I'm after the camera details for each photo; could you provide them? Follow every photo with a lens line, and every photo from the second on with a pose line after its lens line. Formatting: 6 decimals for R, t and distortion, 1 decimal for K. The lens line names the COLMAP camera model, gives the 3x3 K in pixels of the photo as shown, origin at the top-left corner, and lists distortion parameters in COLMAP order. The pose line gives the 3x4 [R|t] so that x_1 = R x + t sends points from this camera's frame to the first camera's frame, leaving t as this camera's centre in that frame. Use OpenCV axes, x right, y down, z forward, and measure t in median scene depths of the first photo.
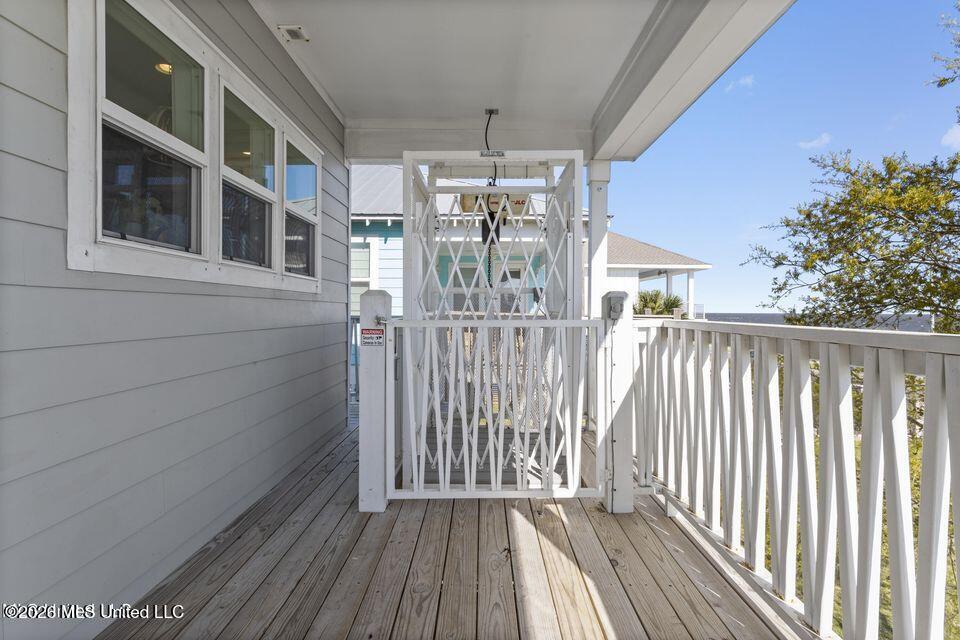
lens RADIAL K [[451.1, 0, 482.1], [0, 451.1, 315.0], [0, 0, 1]] dist [0.001206, 0.000250]
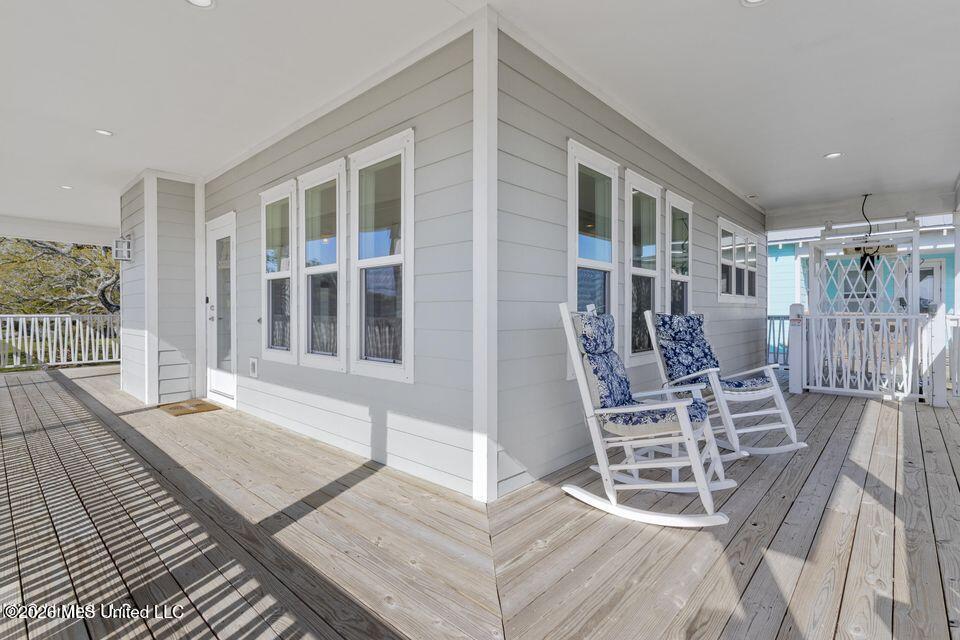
lens RADIAL K [[451.1, 0, 482.1], [0, 451.1, 315.0], [0, 0, 1]] dist [0.001206, 0.000250]
pose [[0.734451, -0.002045, -0.678658, 0.160438], [-0.003782, 0.999968, -0.007107, 0.029308], [0.678651, 0.007786, 0.734420, -1.822991]]
